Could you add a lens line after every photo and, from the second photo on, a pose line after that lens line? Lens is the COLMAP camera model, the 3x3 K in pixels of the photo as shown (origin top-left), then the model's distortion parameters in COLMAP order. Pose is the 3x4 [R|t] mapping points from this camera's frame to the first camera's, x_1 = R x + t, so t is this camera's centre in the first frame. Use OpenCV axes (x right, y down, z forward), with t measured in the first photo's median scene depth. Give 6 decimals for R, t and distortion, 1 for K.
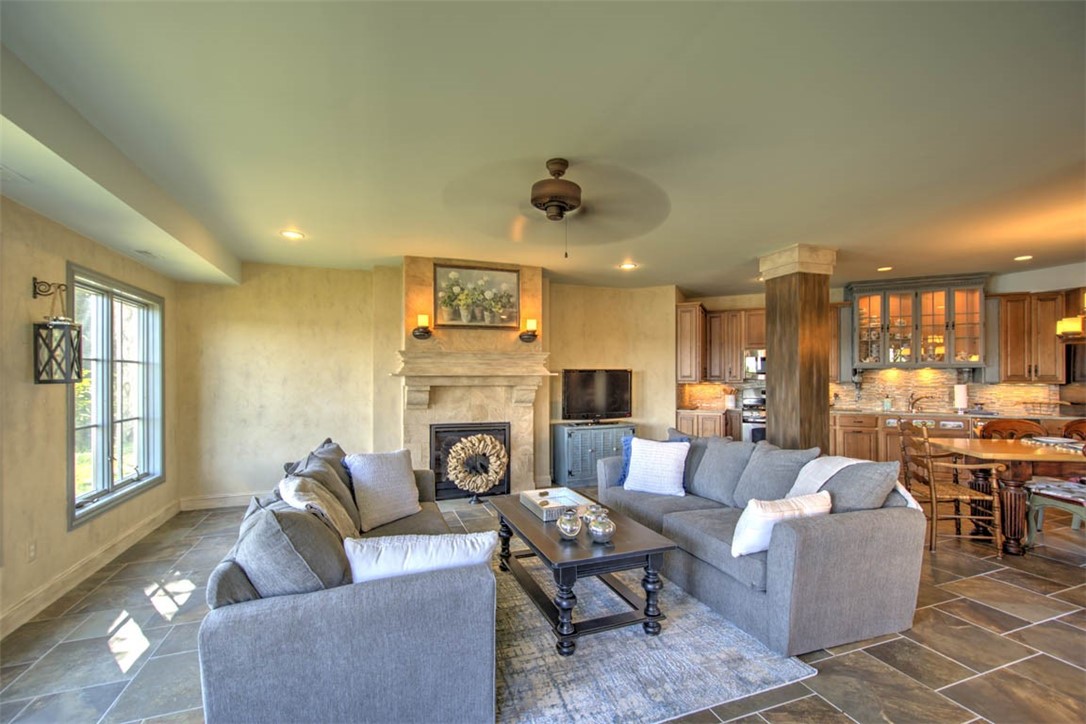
lens RADIAL K [[469.1, 0, 542.8], [0, 469.1, 371.5], [0, 0, 1]] dist [0.001005, -0.000673]
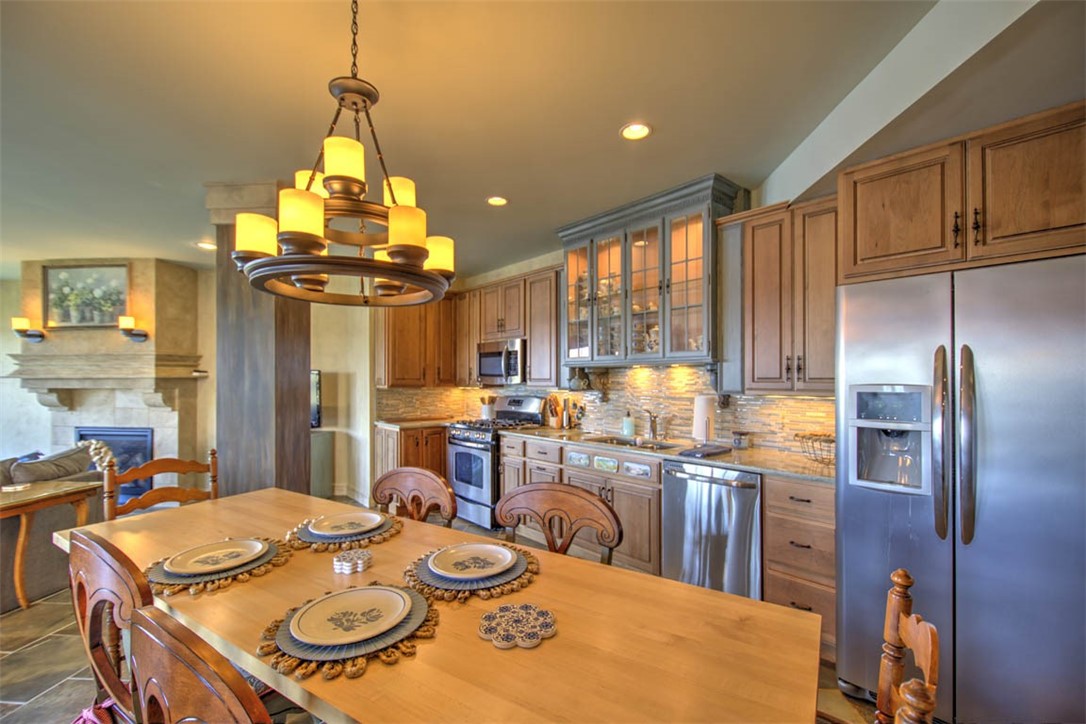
lens RADIAL K [[469.1, 0, 543.0], [0, 469.1, 371.9], [0, 0, 1]] dist [0.001005, -0.000673]
pose [[0.907808, -0.004622, -0.419360, 1.108832], [0.004008, 0.999989, -0.002346, 0.002137], [0.419366, 0.000449, 0.907817, 0.517847]]
